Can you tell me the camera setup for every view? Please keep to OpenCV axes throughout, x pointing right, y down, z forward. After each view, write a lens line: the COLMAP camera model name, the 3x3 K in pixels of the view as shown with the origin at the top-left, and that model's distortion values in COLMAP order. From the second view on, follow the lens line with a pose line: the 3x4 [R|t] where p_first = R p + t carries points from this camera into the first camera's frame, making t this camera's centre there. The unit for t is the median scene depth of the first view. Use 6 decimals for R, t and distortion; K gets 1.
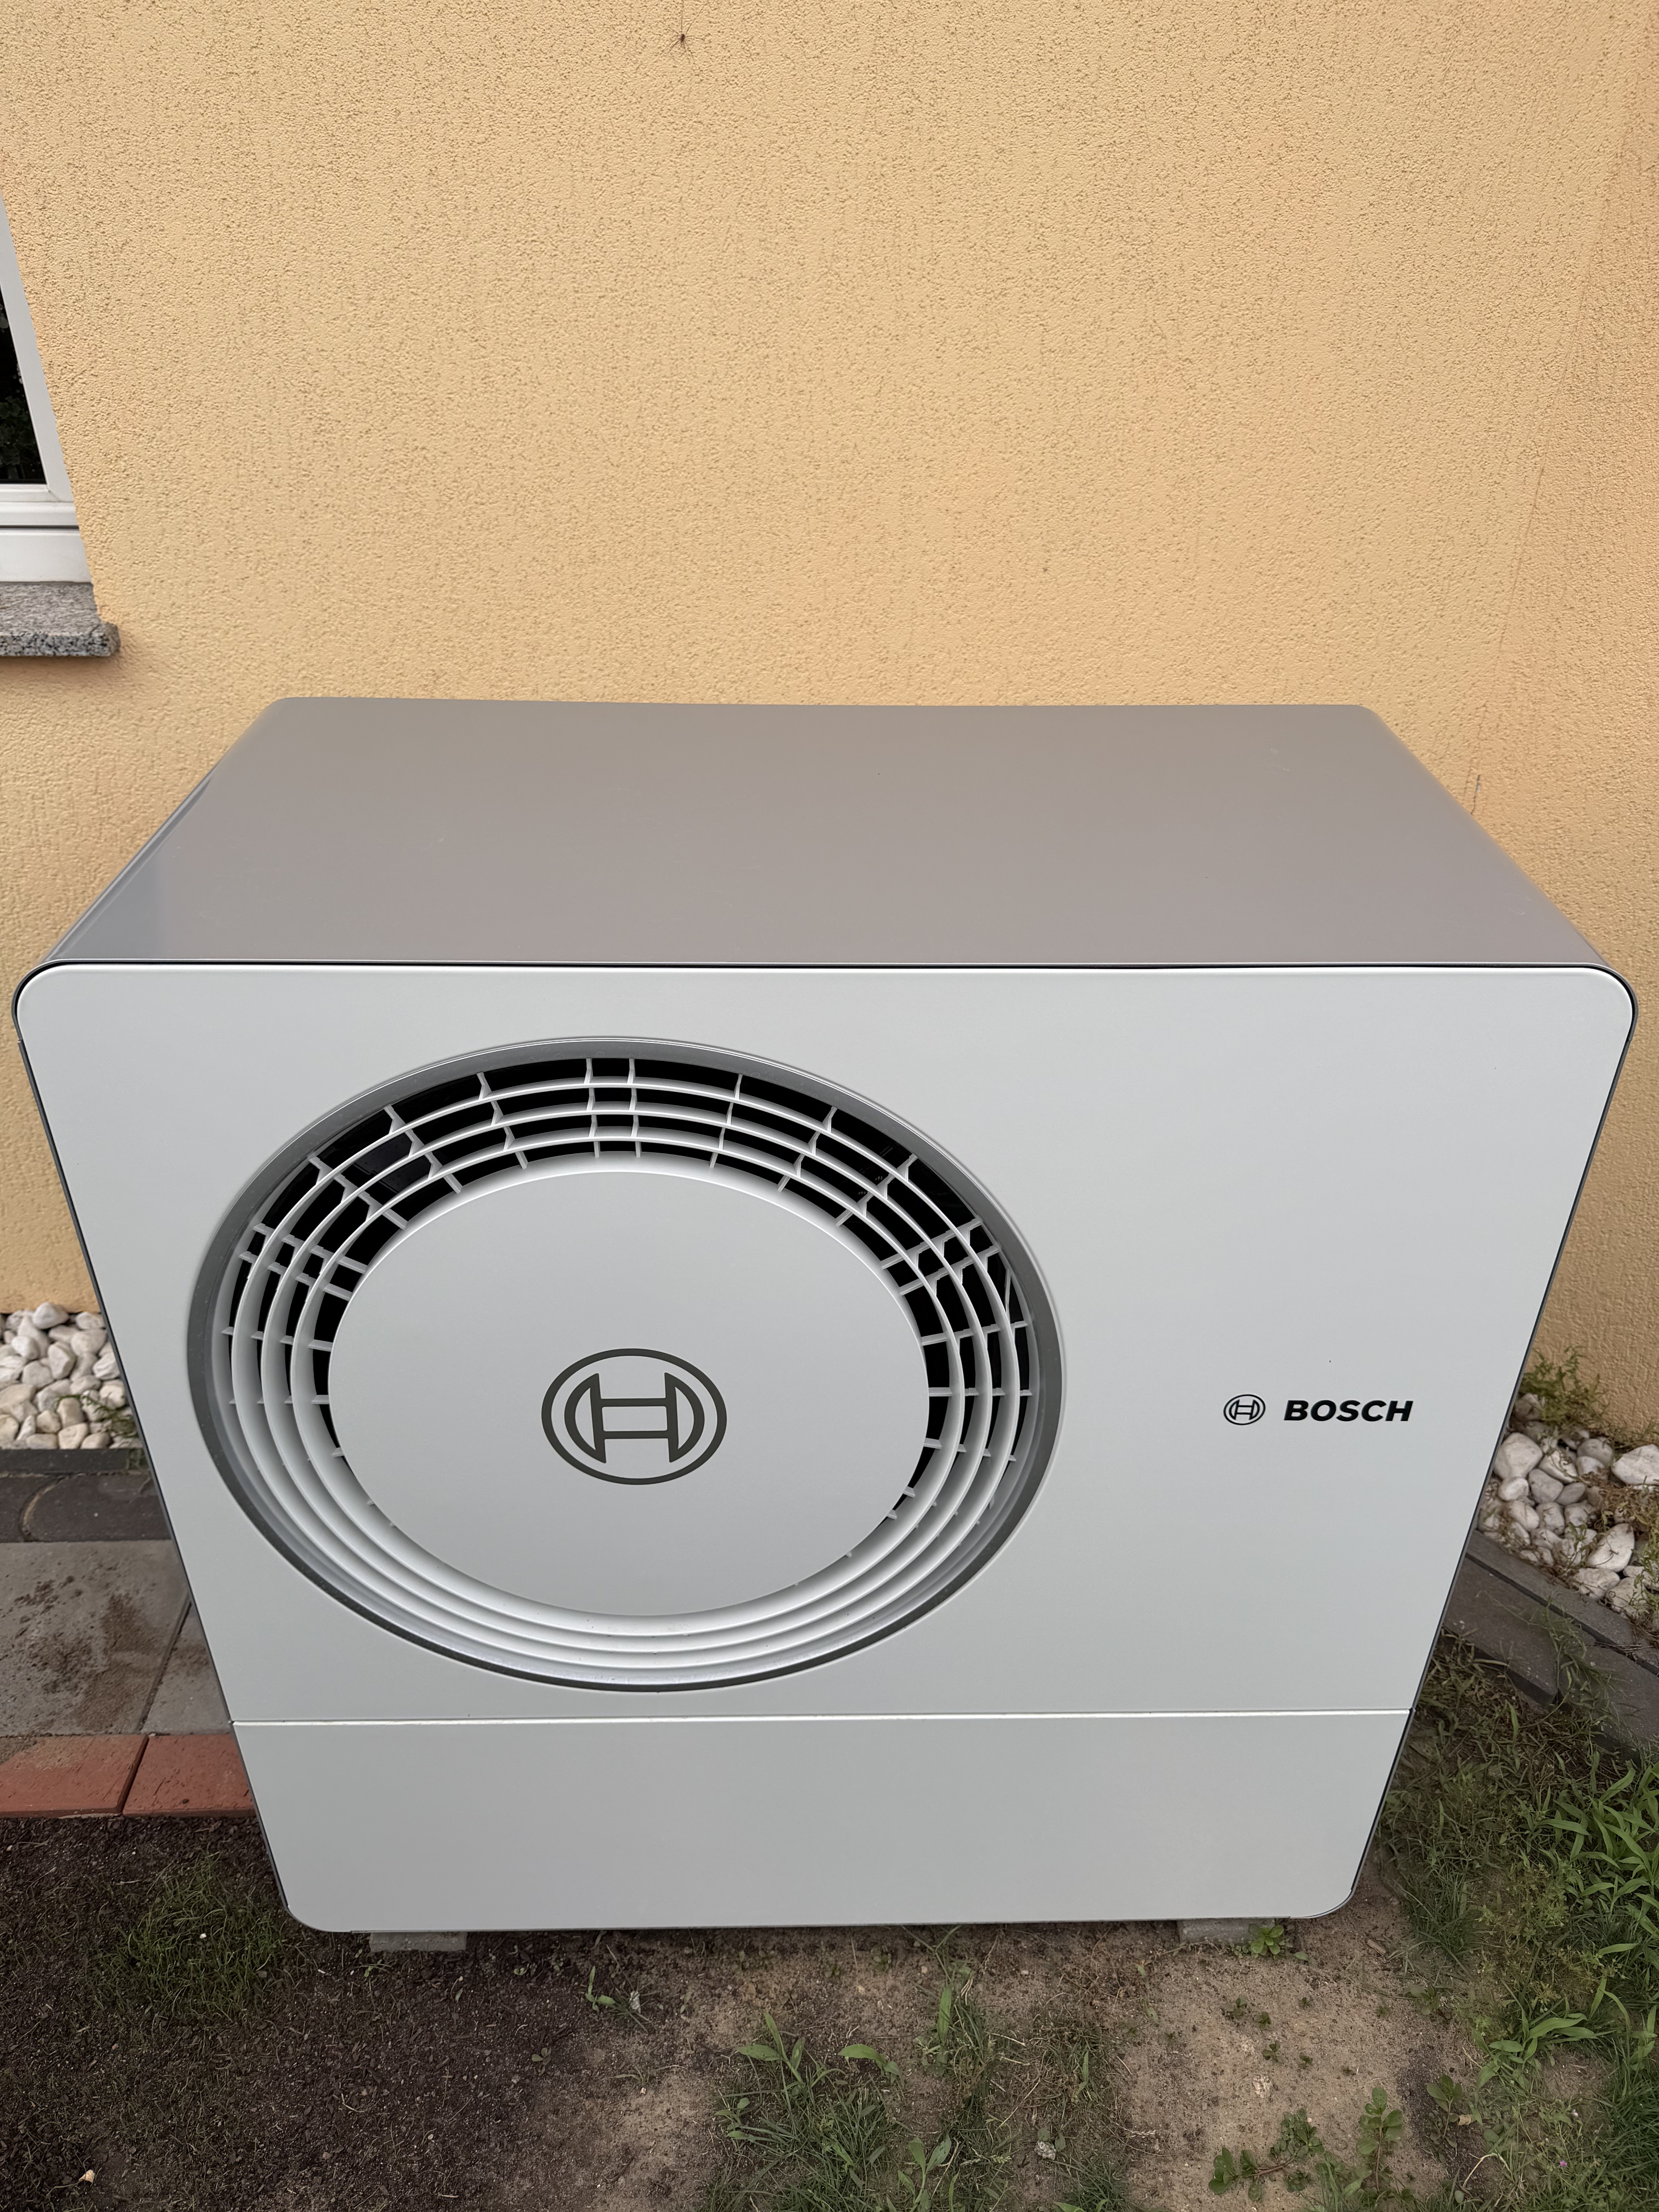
lens RADIAL K [[1578.8, 0, 833.9], [0, 1578.8, 1091.2], [0, 0, 1]] dist [0.005355, -0.019221]
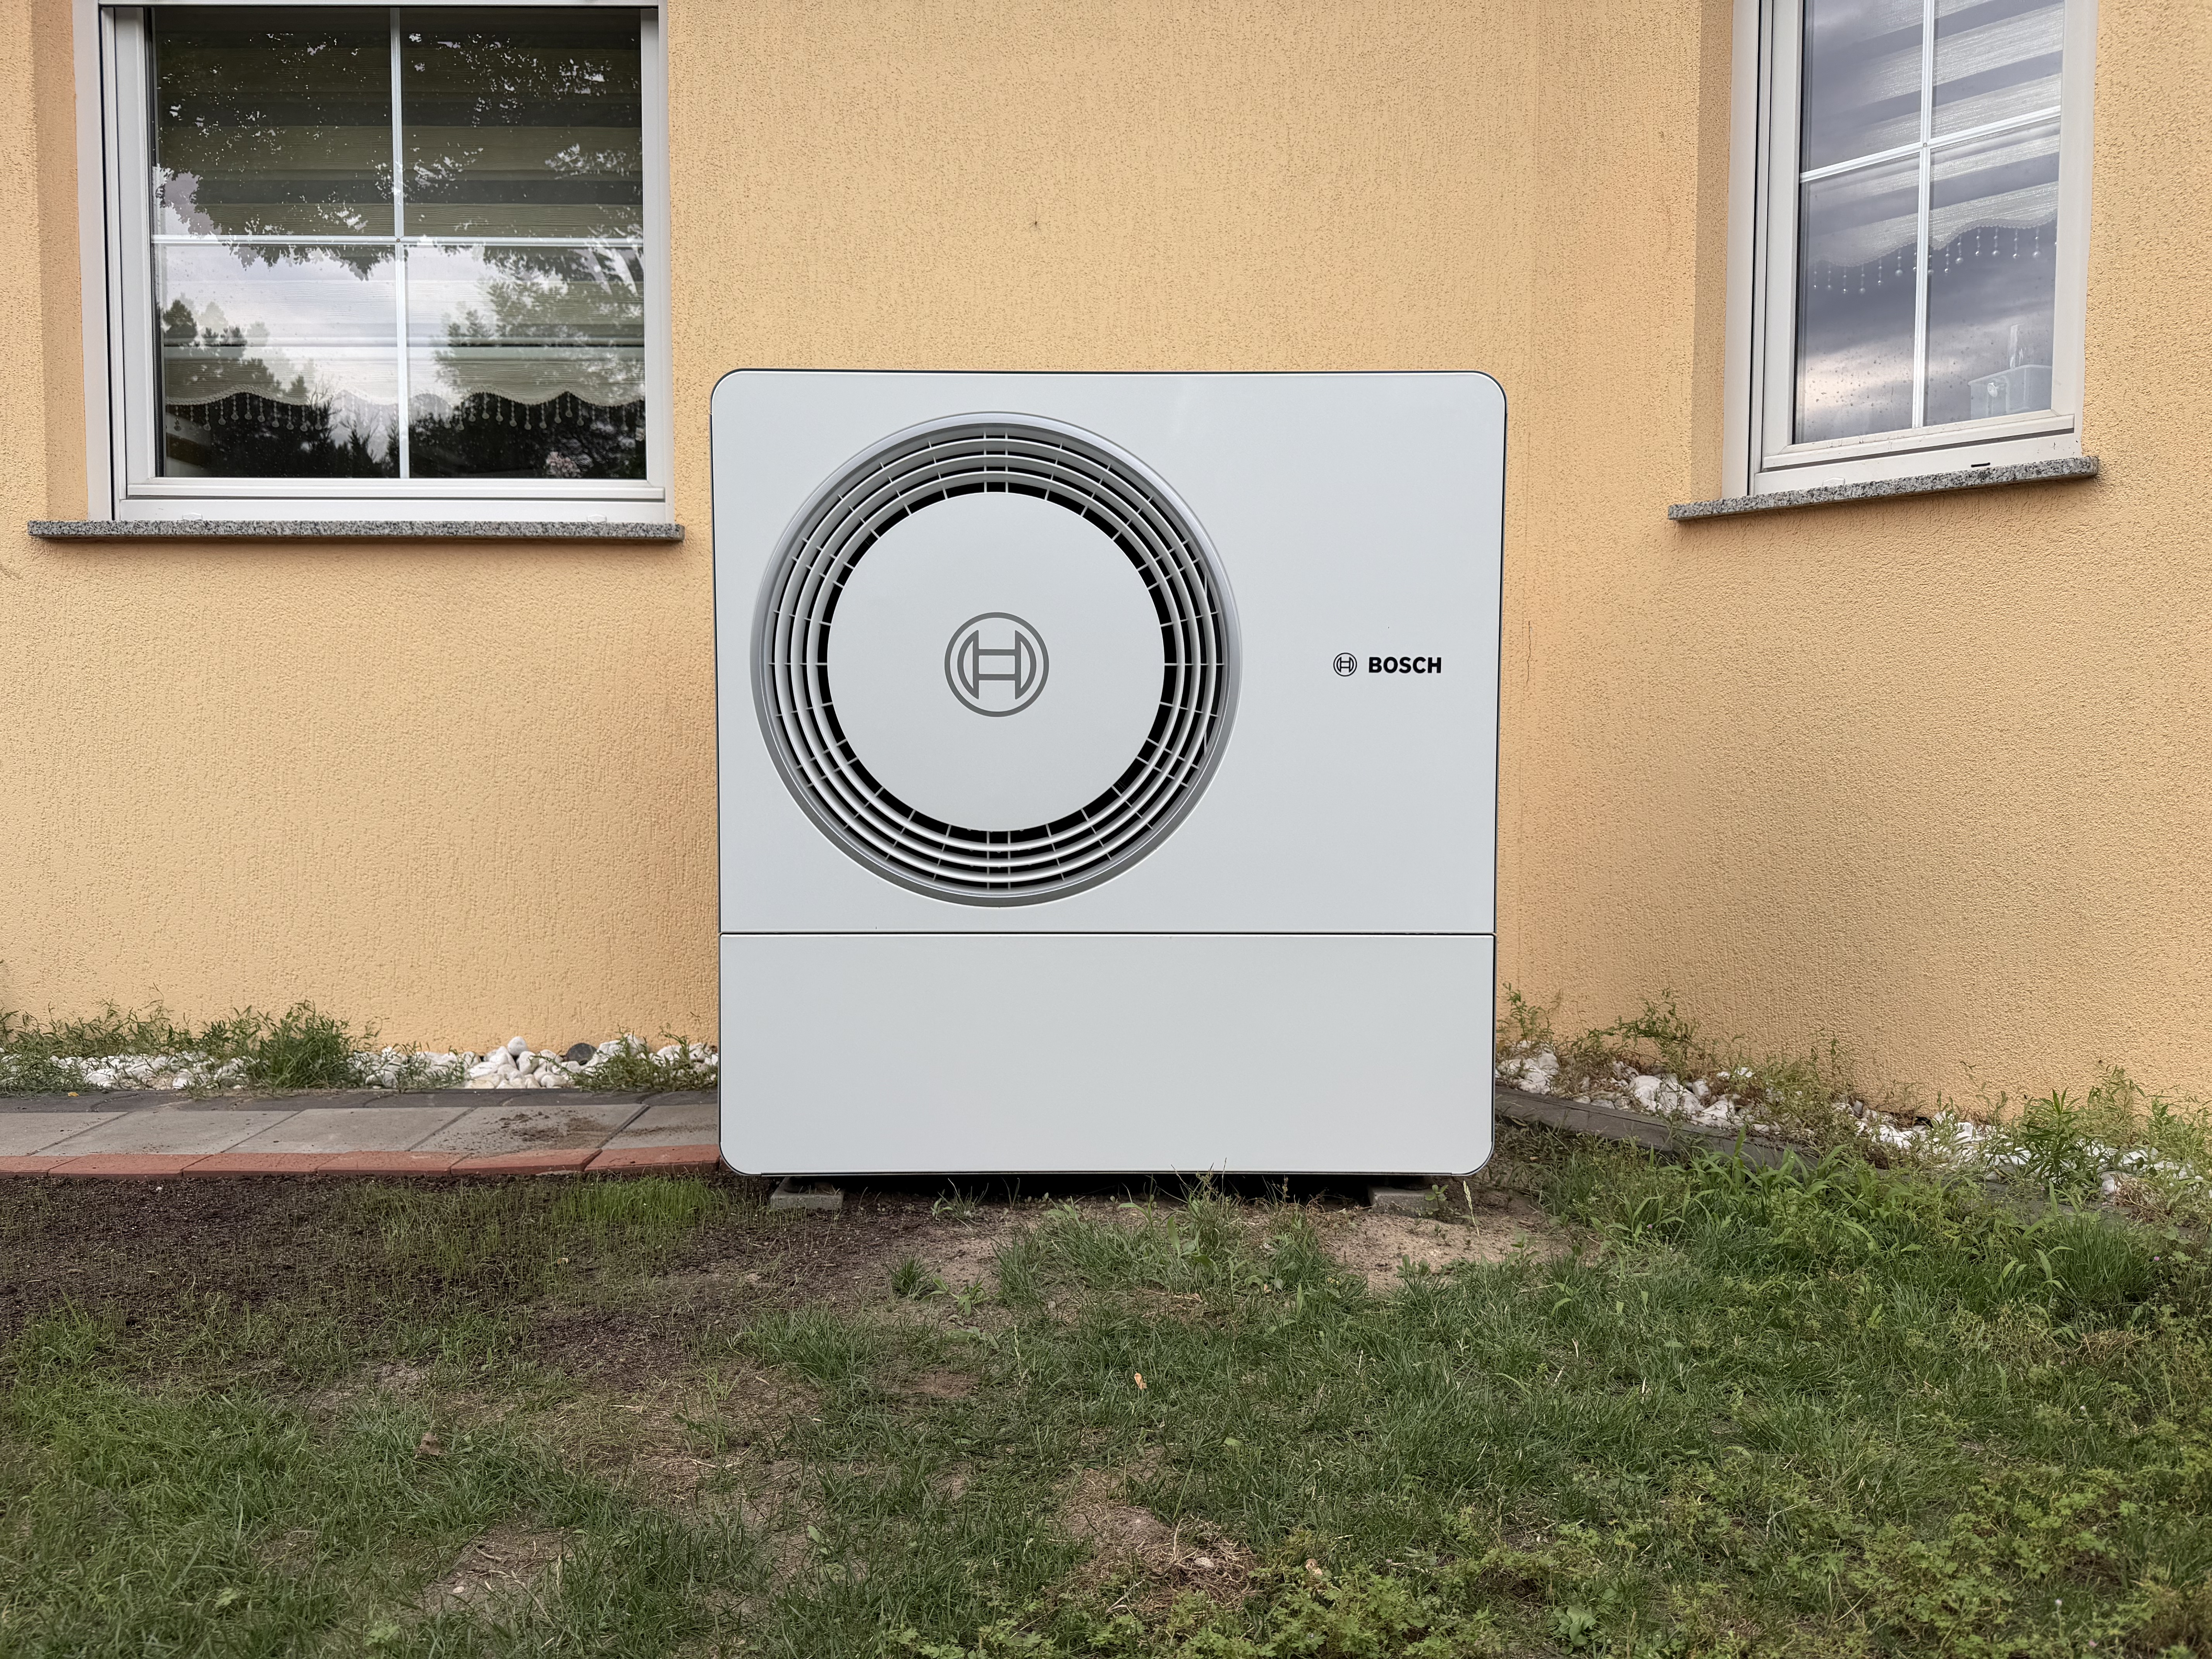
lens RADIAL K [[1550.9, 0, 1093.3], [0, 1550.9, 822.3], [0, 0, 1]] dist [0.100140, -0.230964]
pose [[0.999737, -0.004497, -0.022469, 0.014844], [-0.007035, 0.872978, -0.487710, 0.907413], [0.021808, 0.487740, 0.872717, -0.321998]]
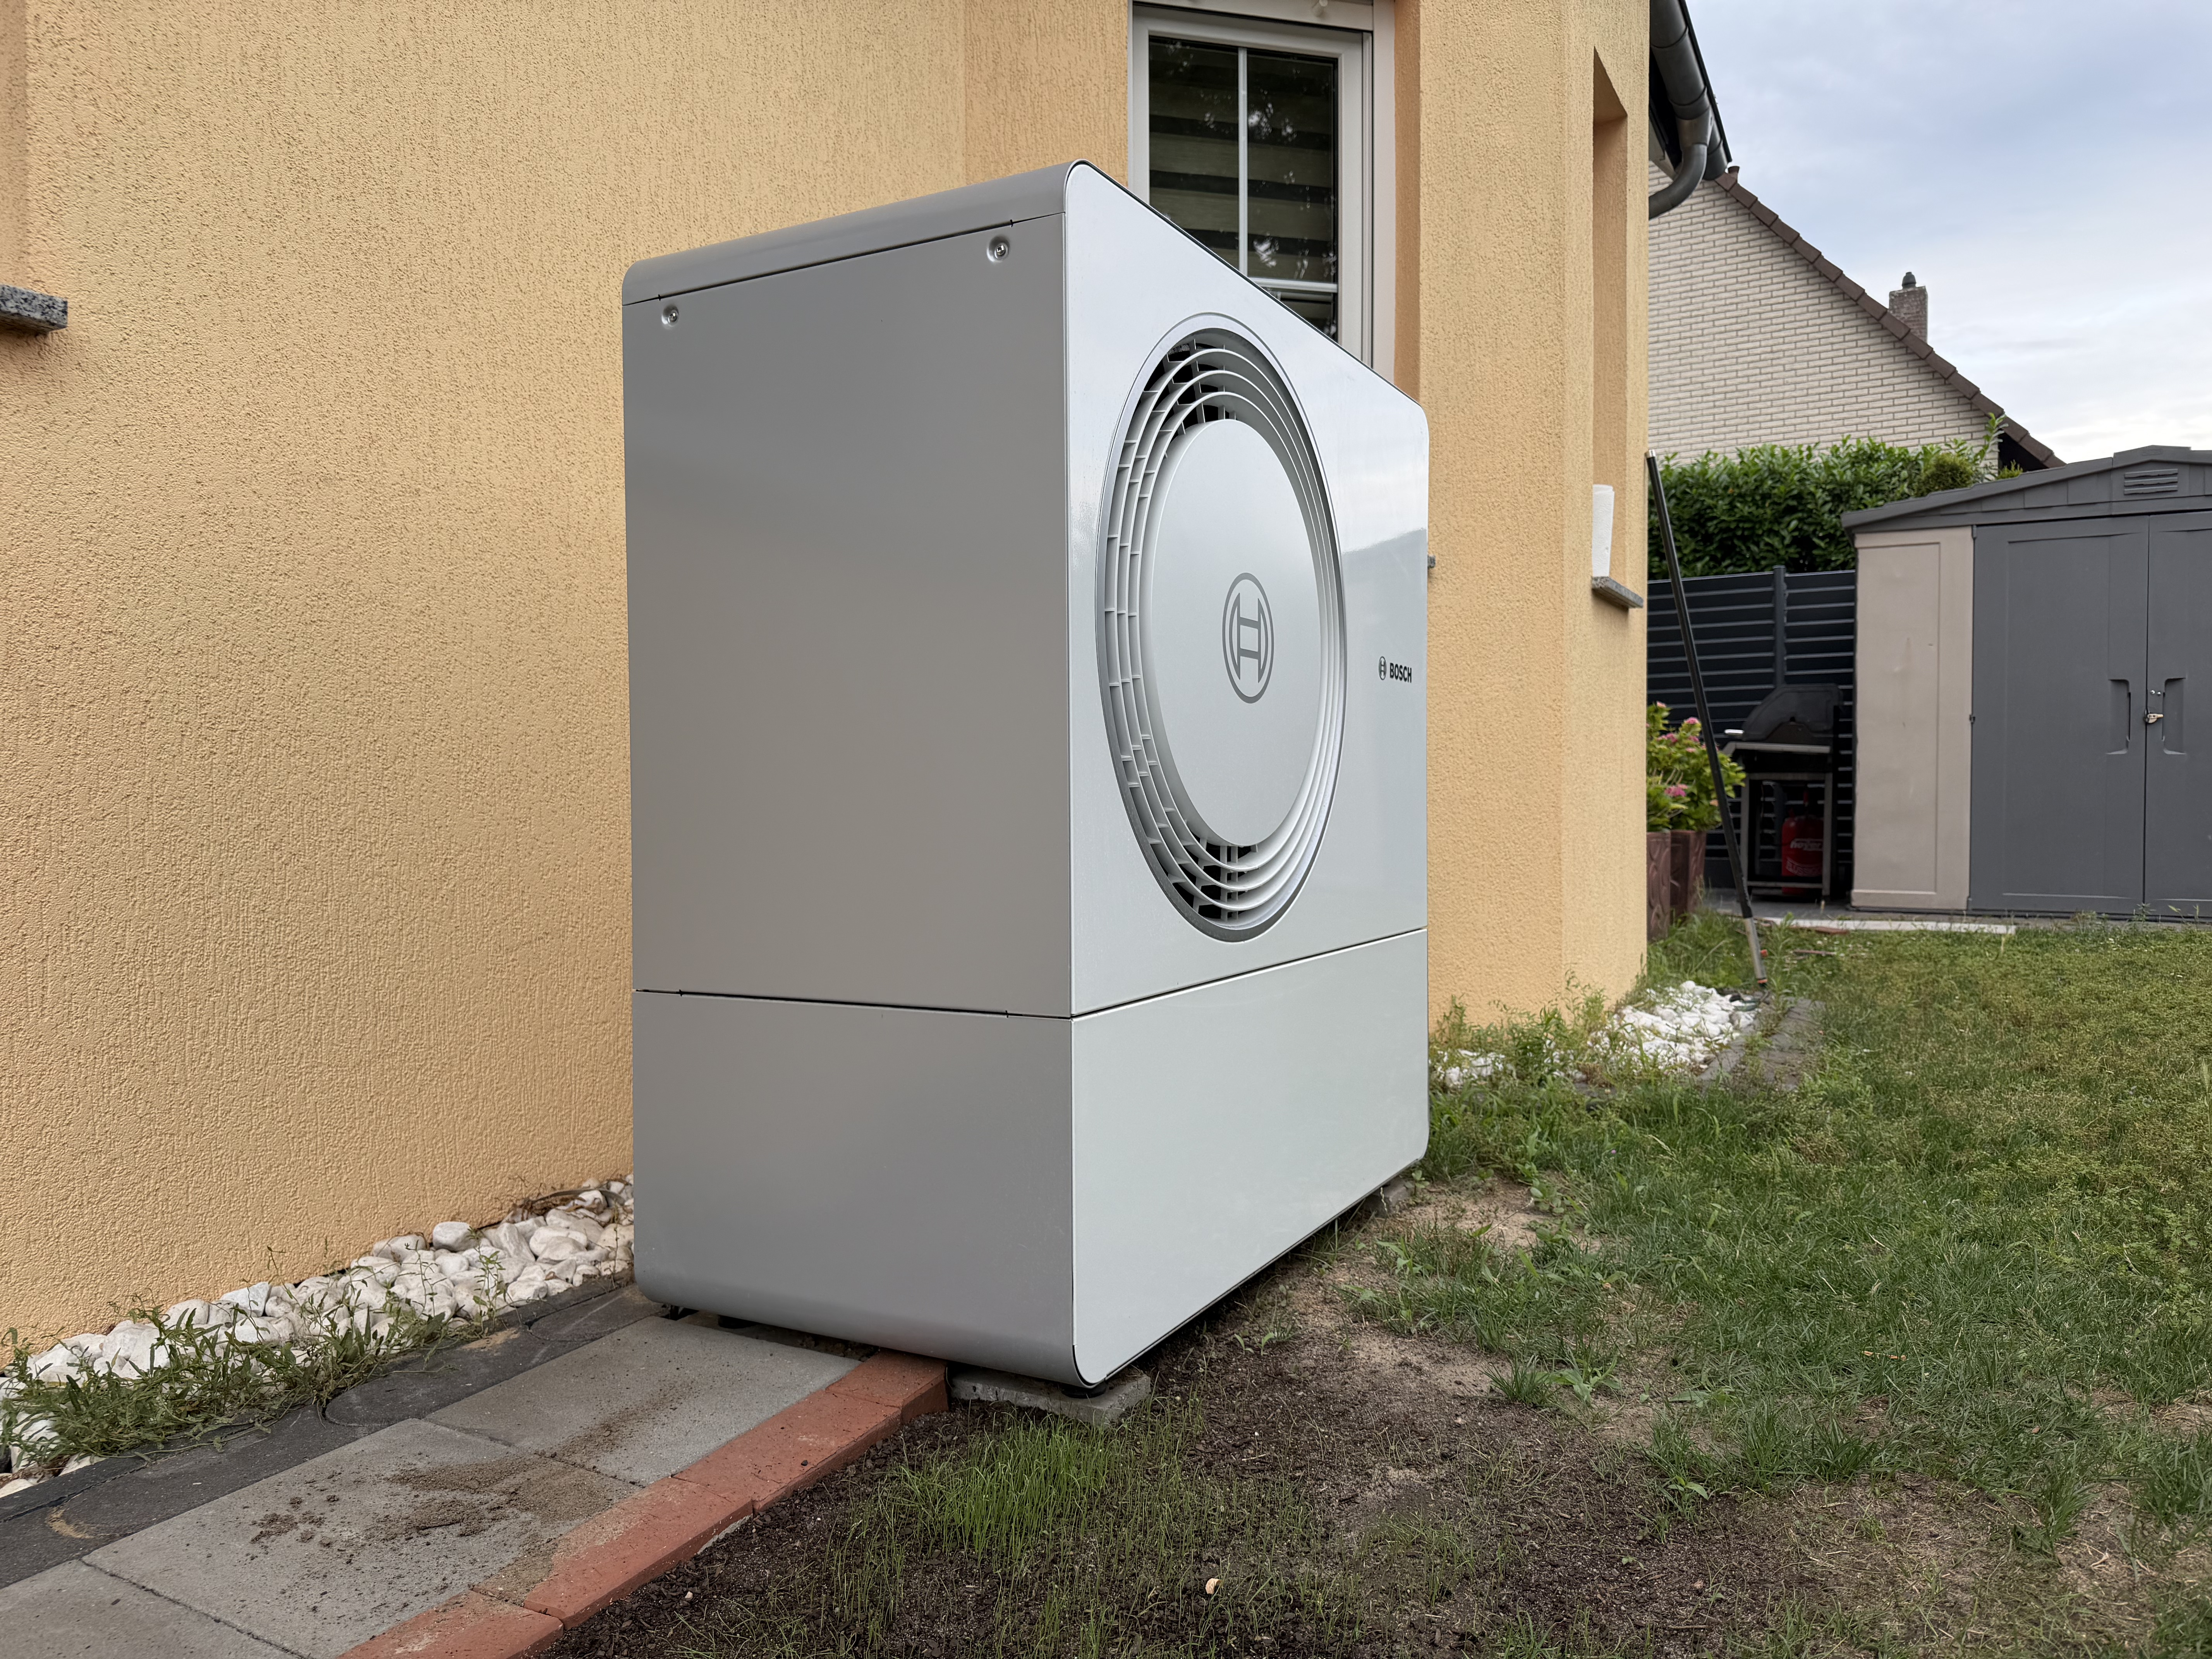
lens RADIAL K [[1578.4, 0, 1092.6], [0, 1578.4, 820.0], [0, 0, 1]] dist [-0.004700, -0.006030]
pose [[0.495195, -0.022346, 0.868494, -1.064544], [0.467751, 0.849269, -0.244849, 0.469140], [-0.732114, 0.527487, 0.431006, 0.439600]]
